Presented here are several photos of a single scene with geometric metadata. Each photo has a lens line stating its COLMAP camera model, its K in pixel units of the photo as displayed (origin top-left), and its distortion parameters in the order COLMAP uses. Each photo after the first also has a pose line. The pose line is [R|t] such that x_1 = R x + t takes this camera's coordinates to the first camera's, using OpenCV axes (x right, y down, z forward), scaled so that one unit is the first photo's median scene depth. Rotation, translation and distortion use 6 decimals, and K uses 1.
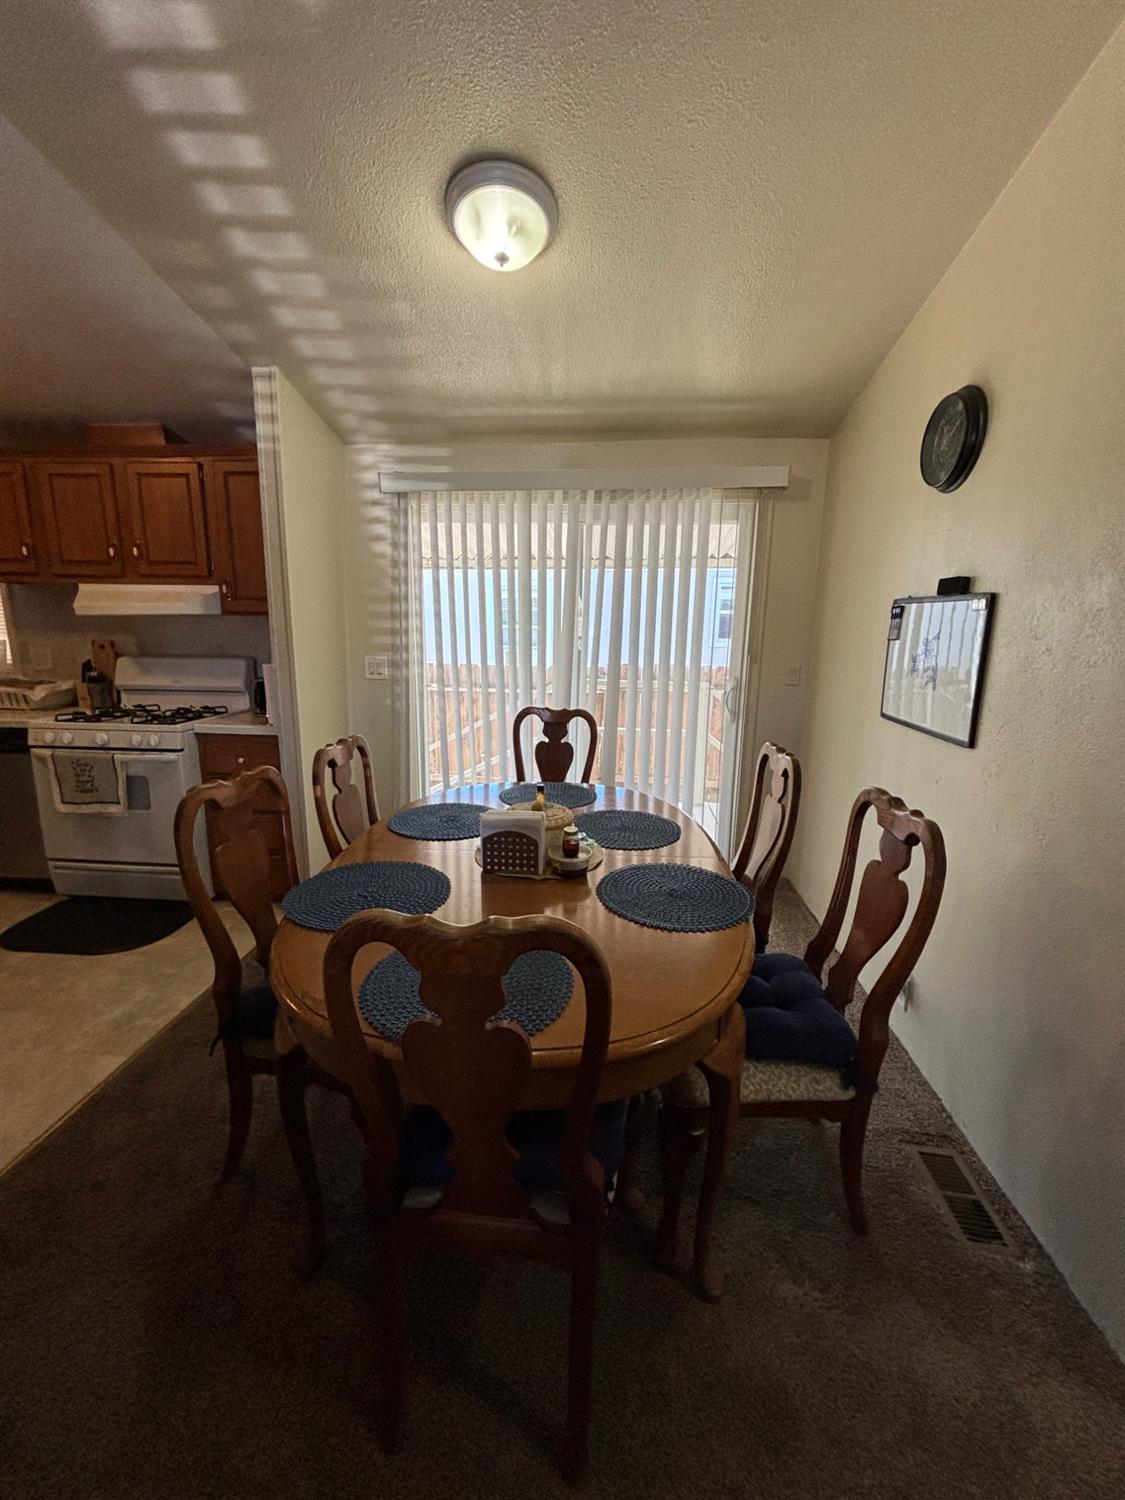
lens RADIAL K [[604.2, 0, 571.6], [0, 604.2, 748.6], [0, 0, 1]] dist [0.002935, -0.001047]
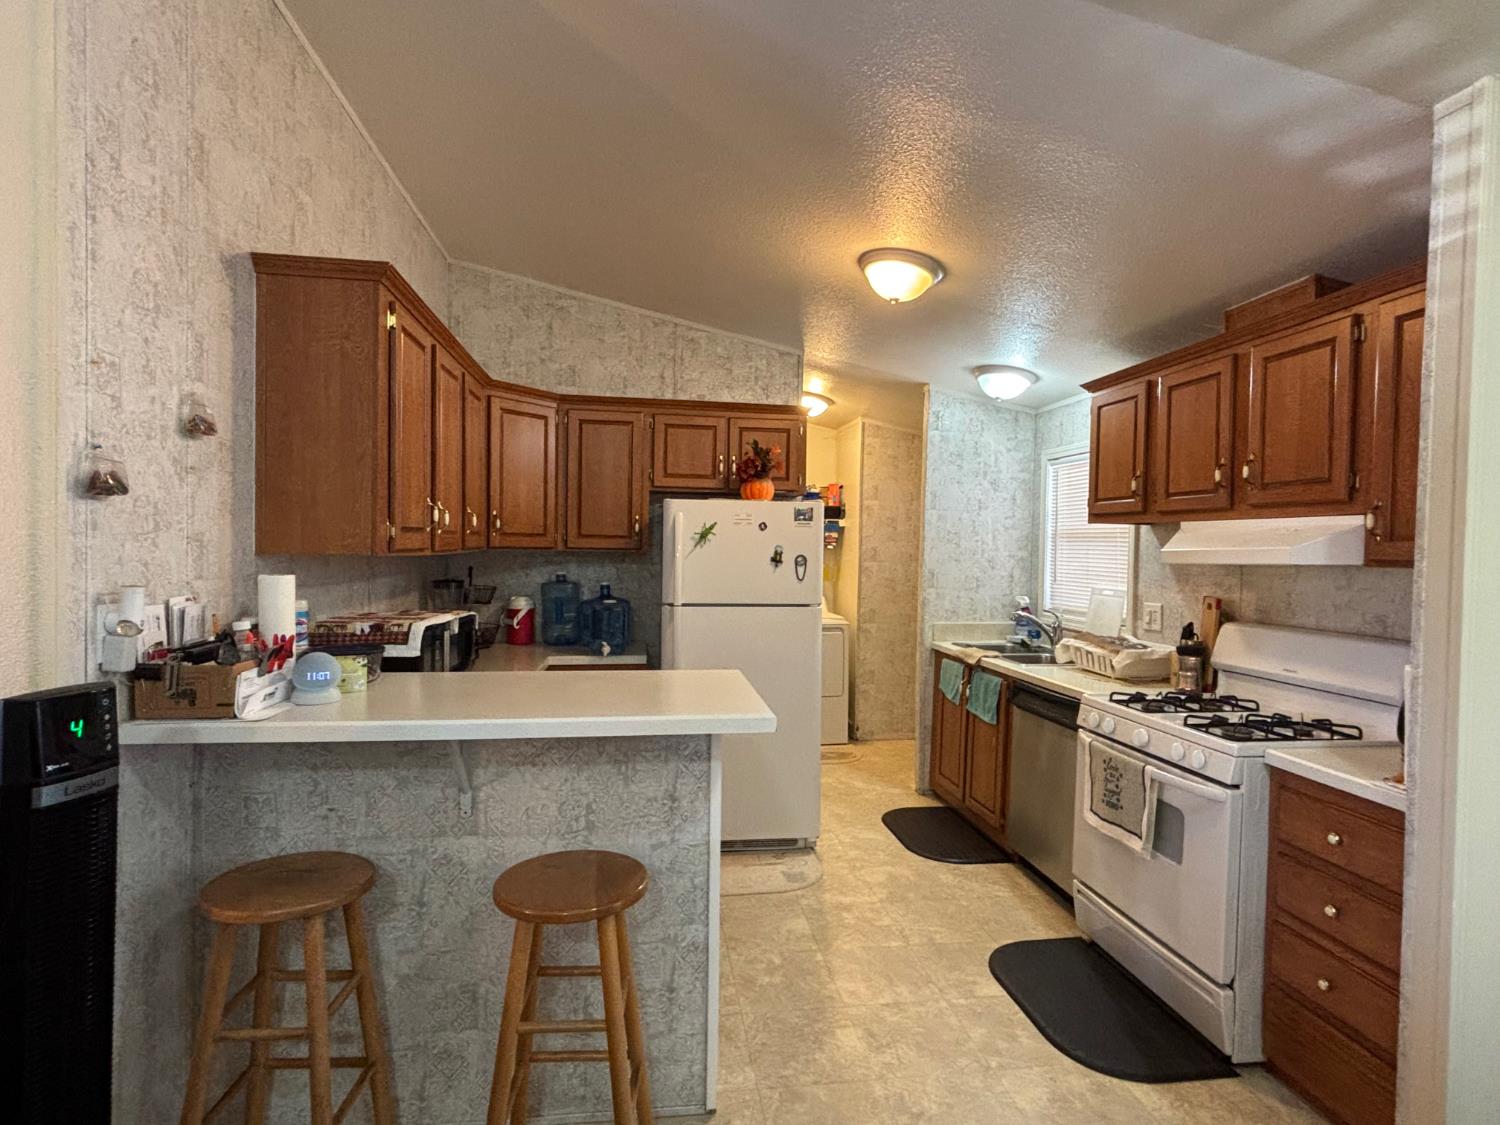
lens RADIAL K [[779.6, 0, 759.9], [0, 779.6, 560.4], [0, 0, 1]] dist [0.017408, 0.000495]
pose [[0.229196, 0.005870, -0.973363, 0.002195], [-0.209972, 0.976737, -0.043551, -0.081174], [0.950463, 0.214361, 0.225097, 0.322163]]
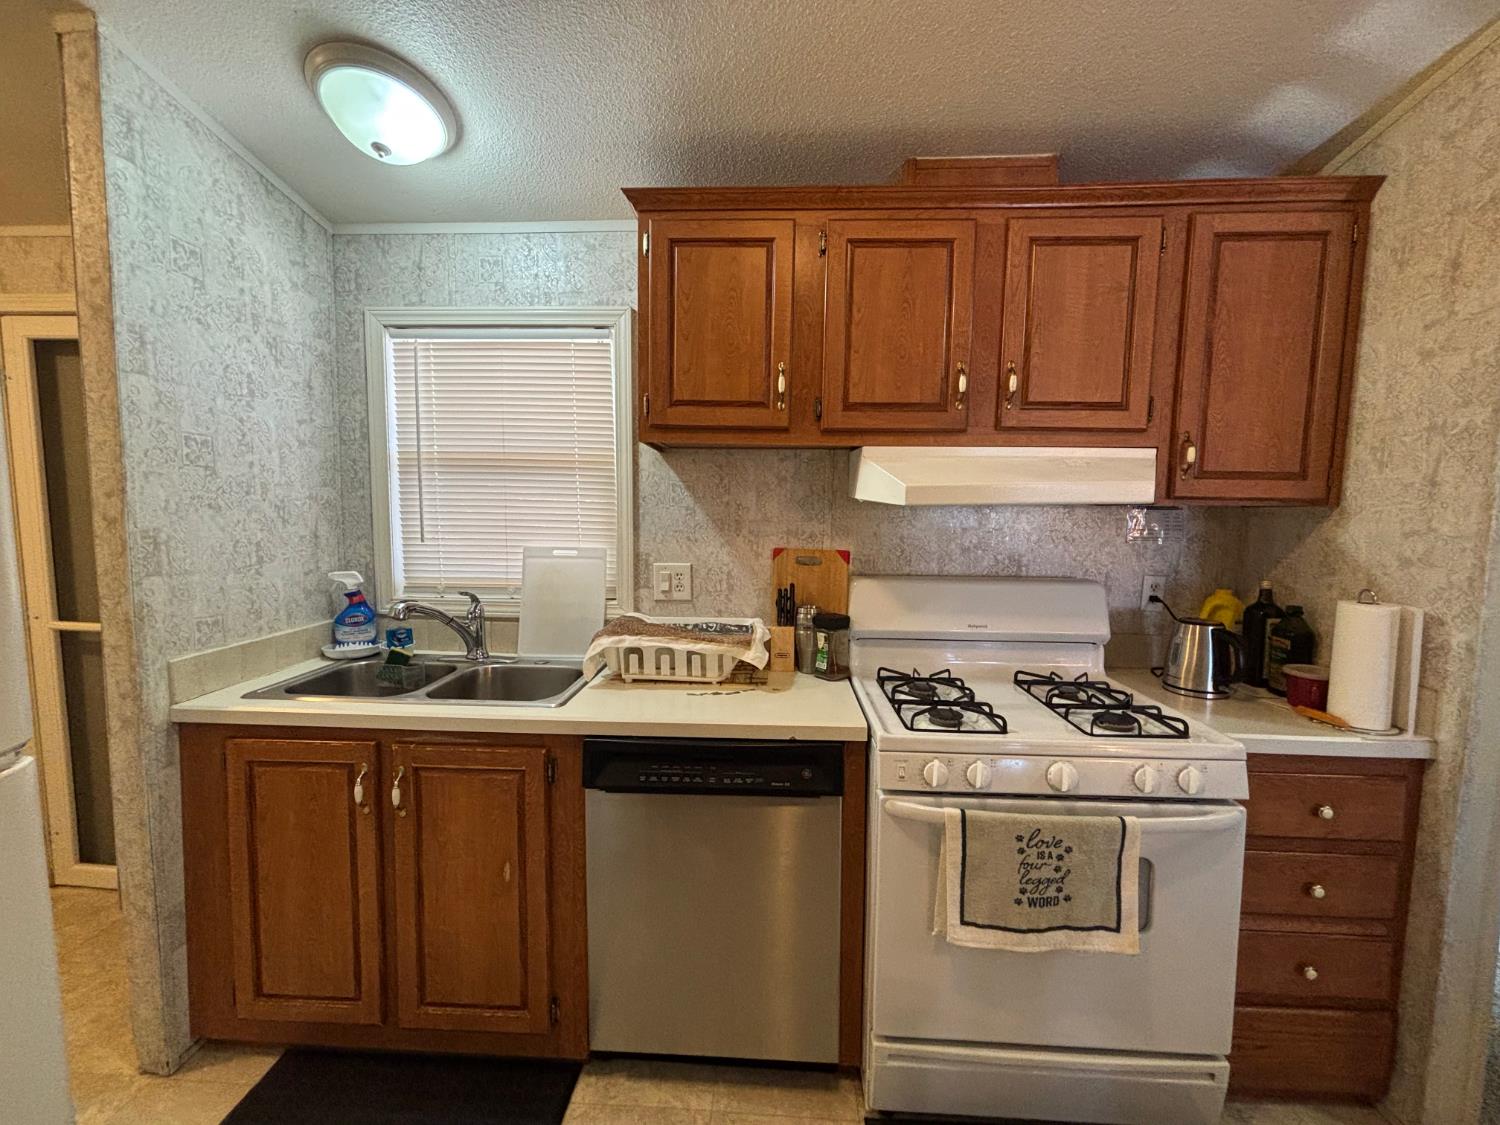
lens RADIAL K [[604.2, 0, 746.2], [0, 604.2, 565.0], [0, 0, 1]] dist [0.002935, -0.001047]
pose [[0.999754, -0.004716, 0.021652, -0.984709], [0.007212, 0.993143, -0.116686, -0.116773], [-0.020954, 0.116813, 0.992933, 0.523597]]
